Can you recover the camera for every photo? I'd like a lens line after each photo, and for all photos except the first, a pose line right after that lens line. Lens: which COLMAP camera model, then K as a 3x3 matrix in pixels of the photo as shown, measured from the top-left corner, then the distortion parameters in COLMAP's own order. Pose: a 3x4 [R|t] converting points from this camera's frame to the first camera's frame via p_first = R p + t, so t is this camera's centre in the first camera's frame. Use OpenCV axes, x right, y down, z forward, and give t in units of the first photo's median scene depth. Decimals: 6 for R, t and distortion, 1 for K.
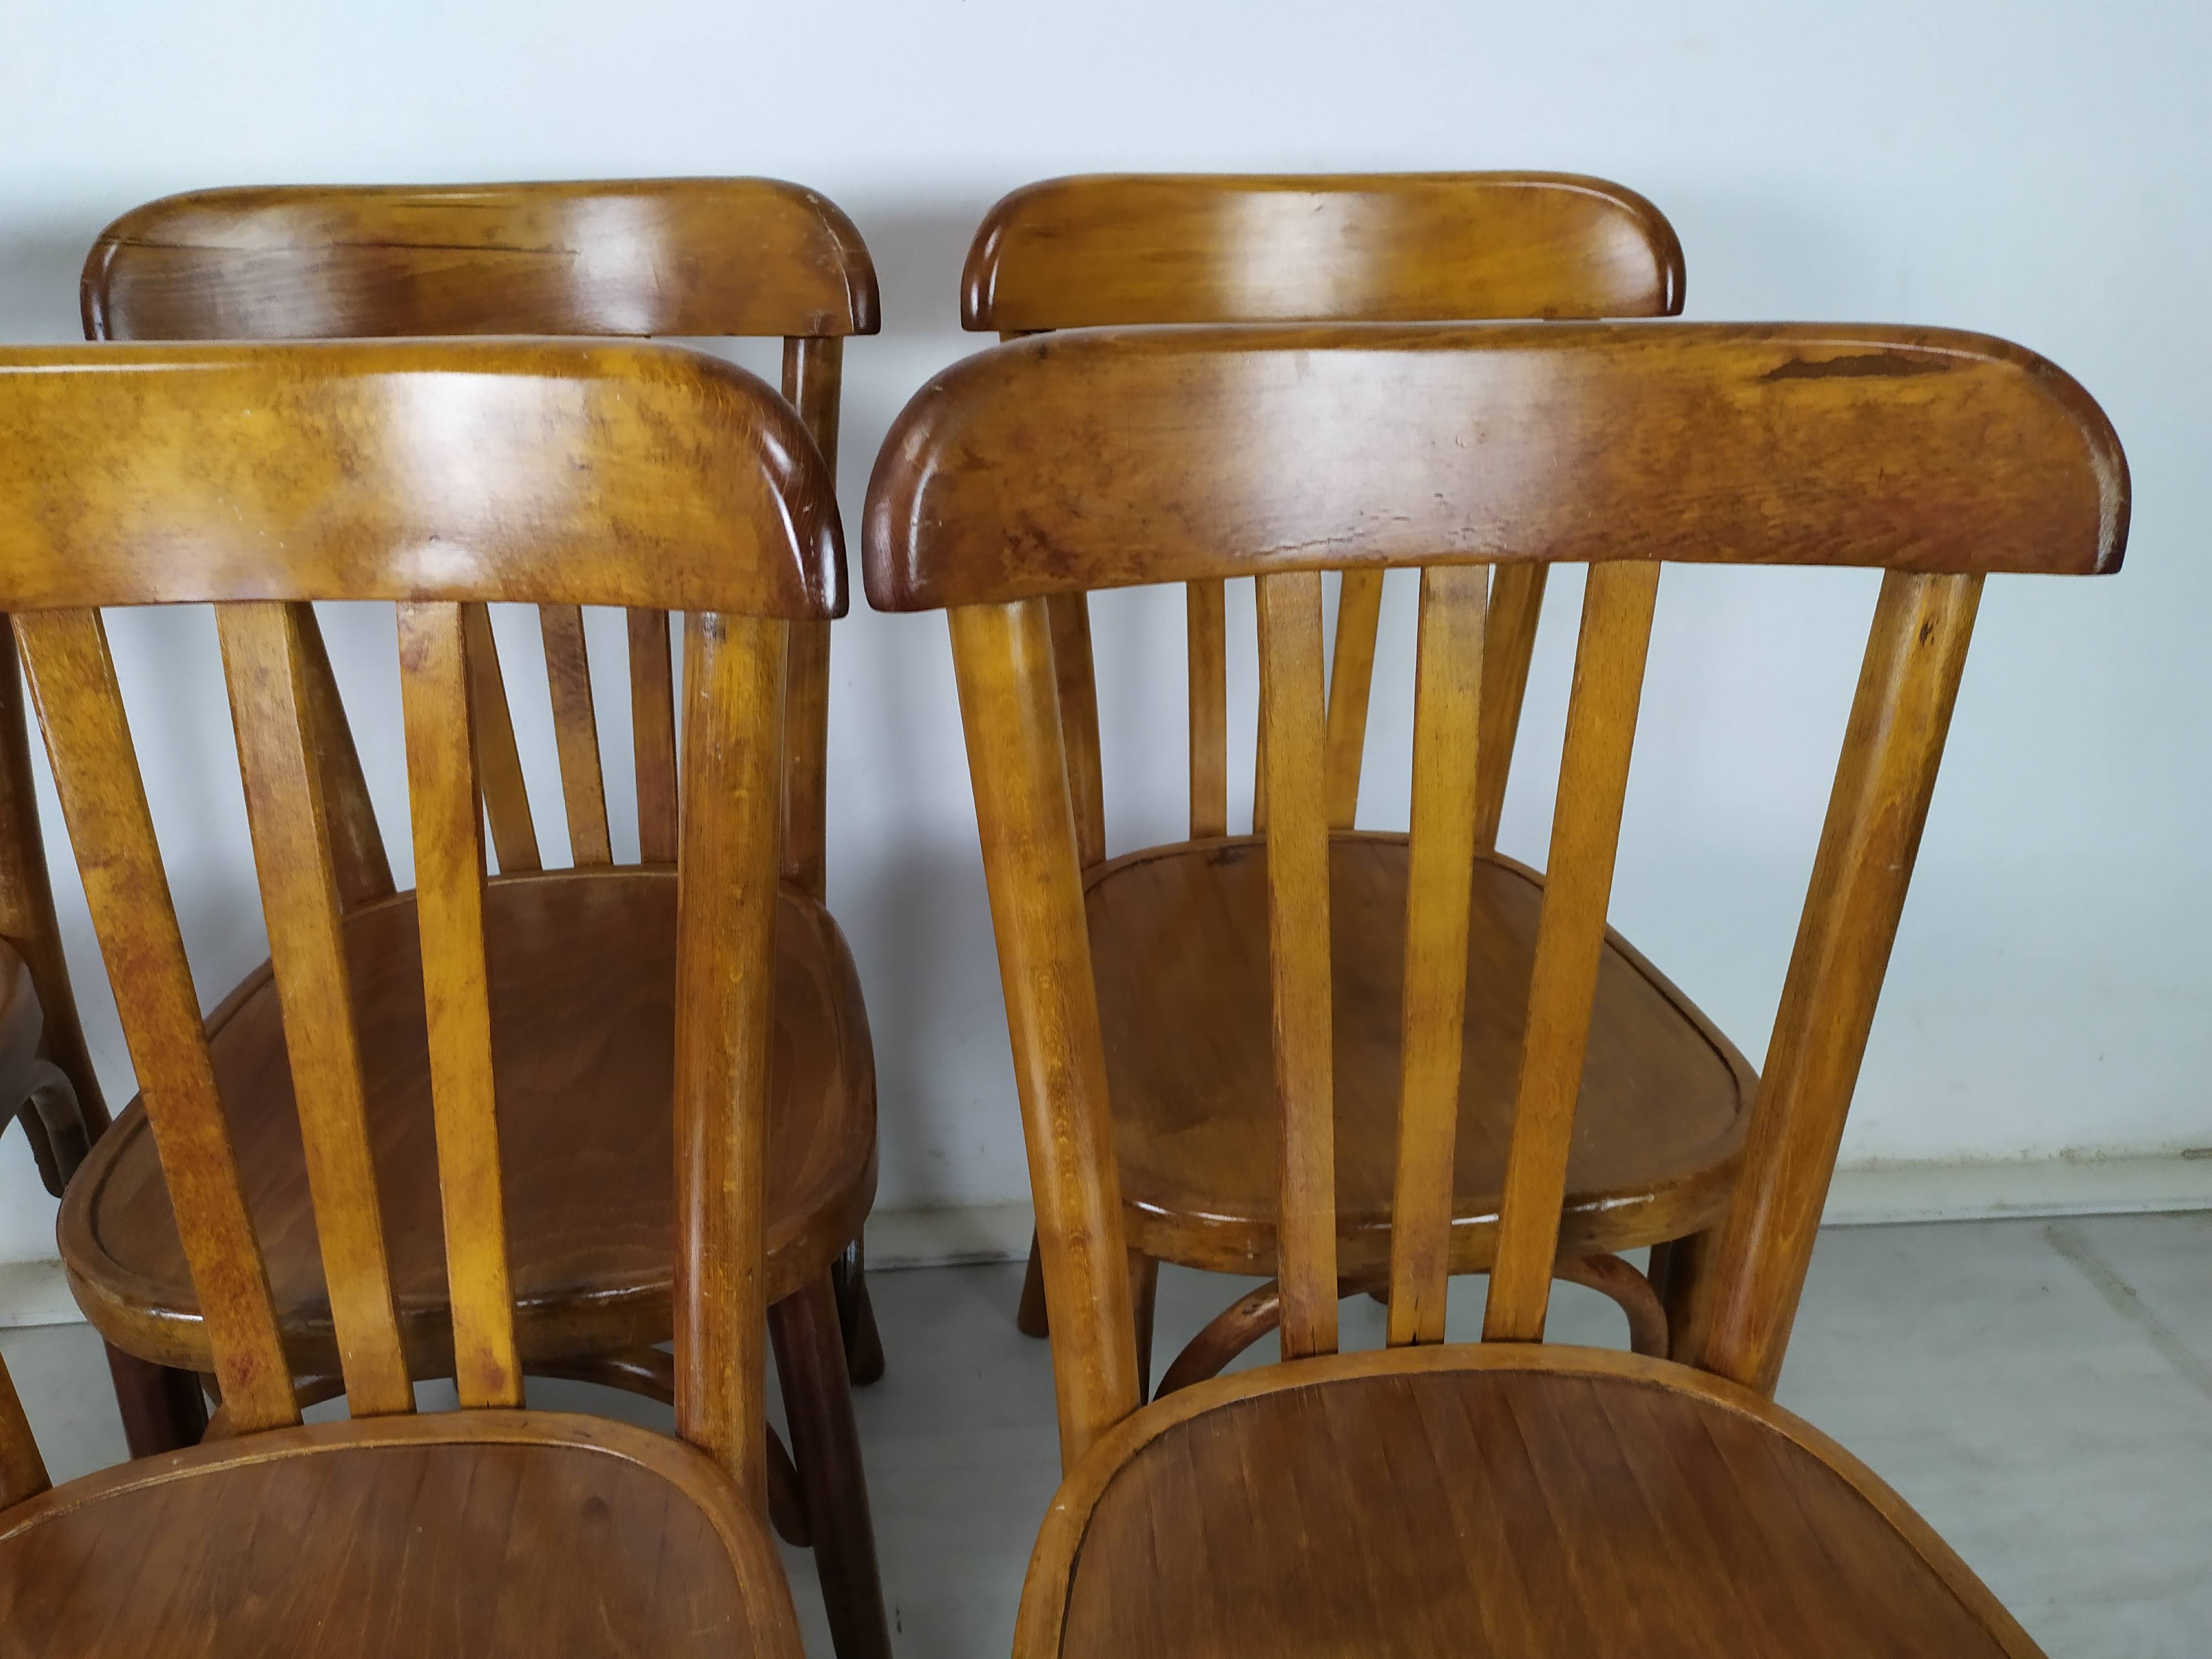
lens RADIAL K [[1663.8, 0, 1113.0], [0, 1663.8, 820.6], [0, 0, 1]] dist [0.043601, -0.063892]
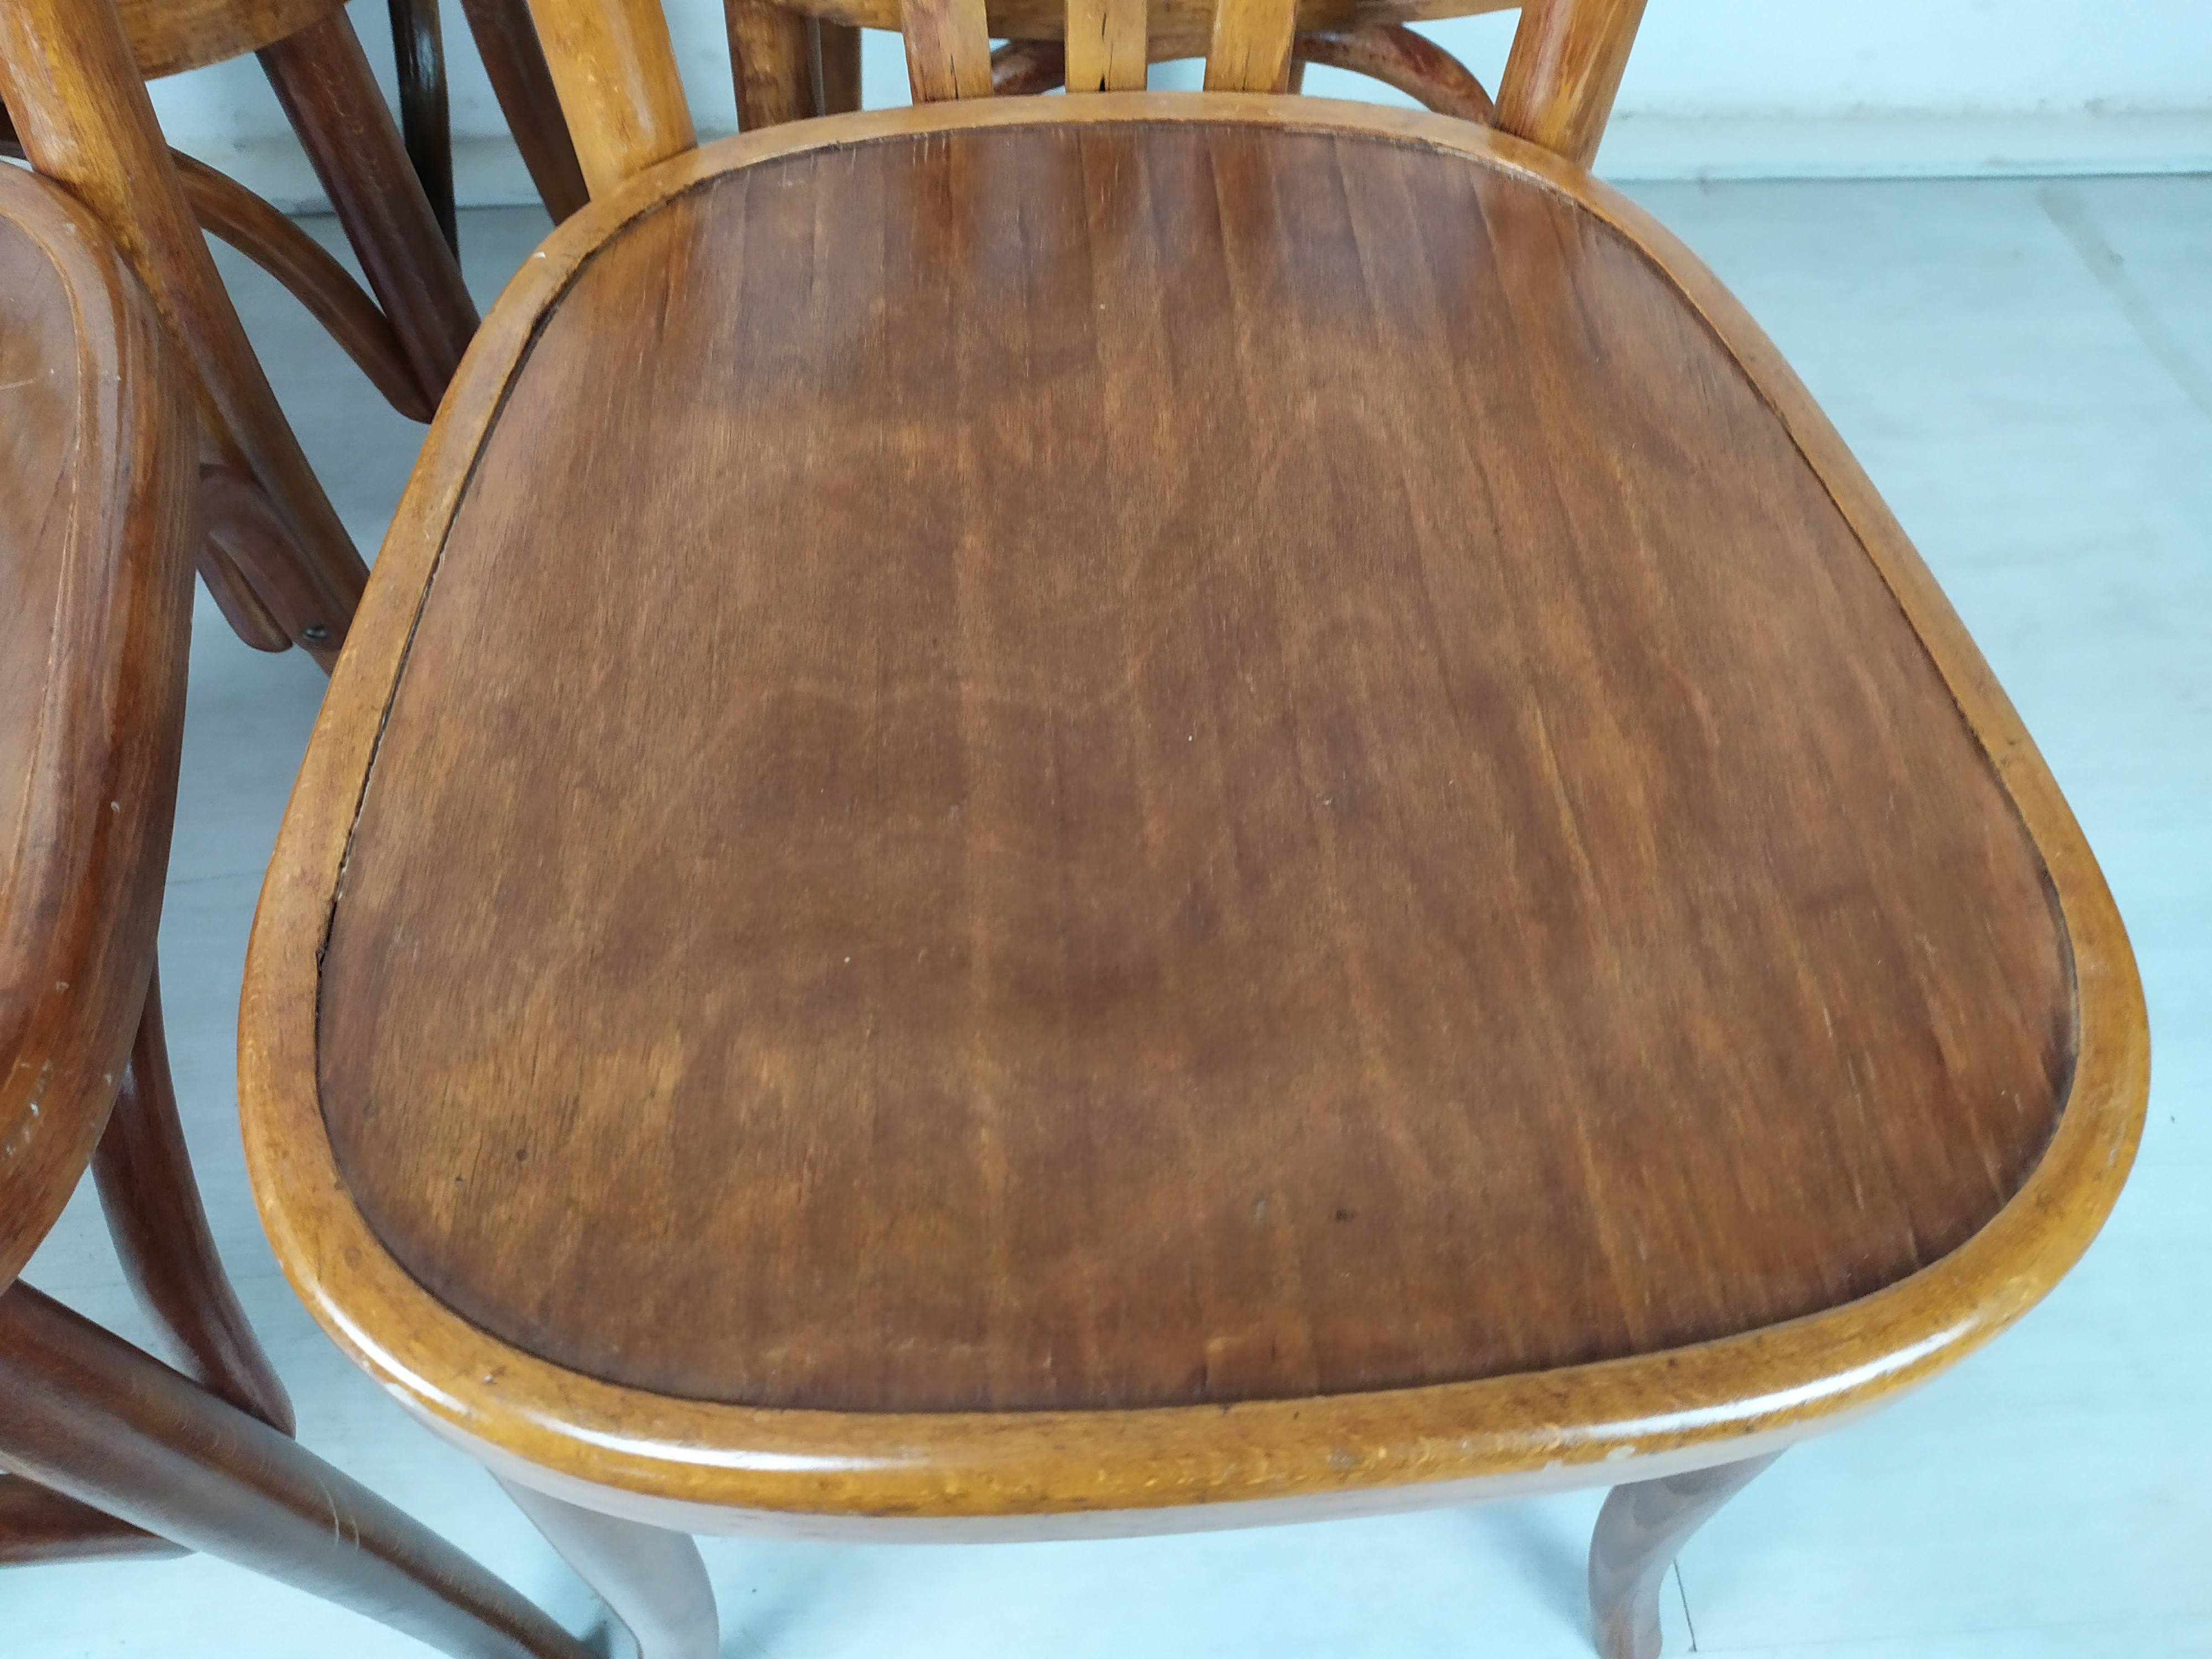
lens RADIAL K [[1688.5, 0, 1127.7], [0, 1688.5, 815.8], [0, 0, 1]] dist [0.048800, -0.062899]
pose [[0.999555, 0.020259, 0.021873, 0.195849], [-0.028437, 0.868213, 0.495376, 0.238626], [-0.008955, -0.495778, 0.868403, 0.239091]]
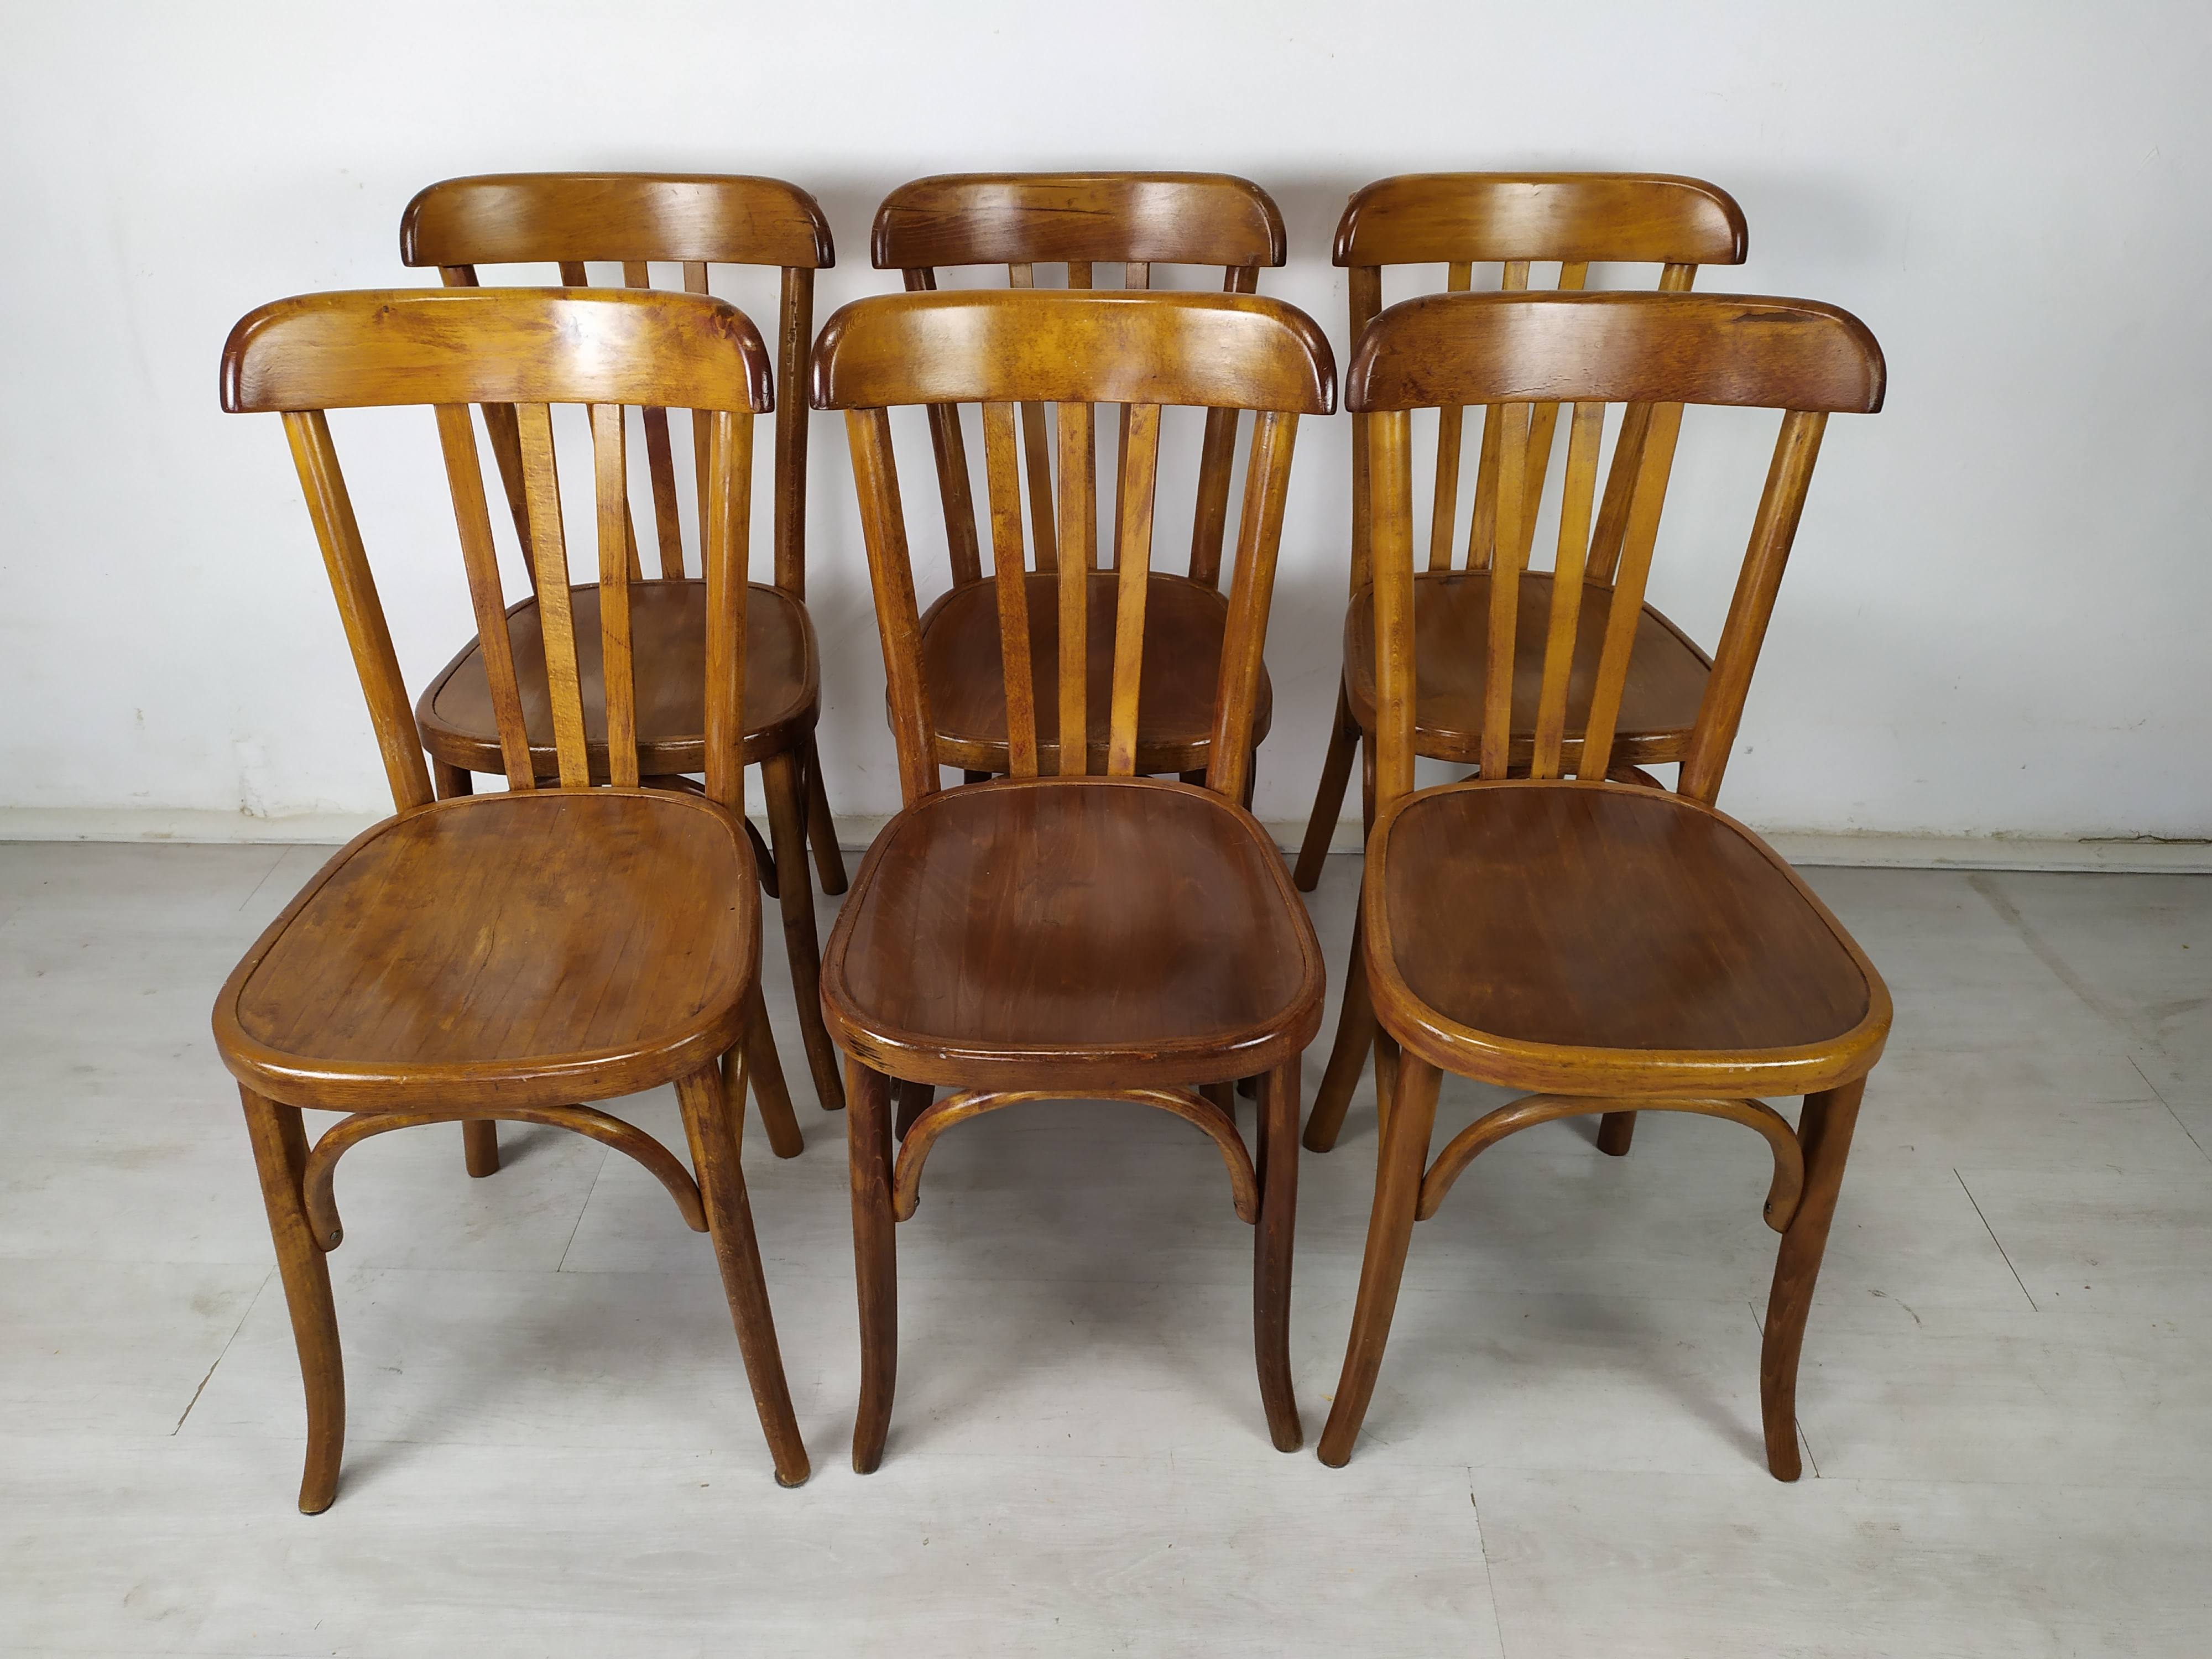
lens RADIAL K [[1658.3, 0, 1121.0], [0, 1658.3, 857.3], [0, 0, 1]] dist [0.052909, -0.063439]
pose [[0.995482, 0.054225, -0.077947, -0.199124], [-0.045787, 0.993285, 0.106243, 0.227849], [0.083184, -0.102194, 0.991280, -1.243854]]
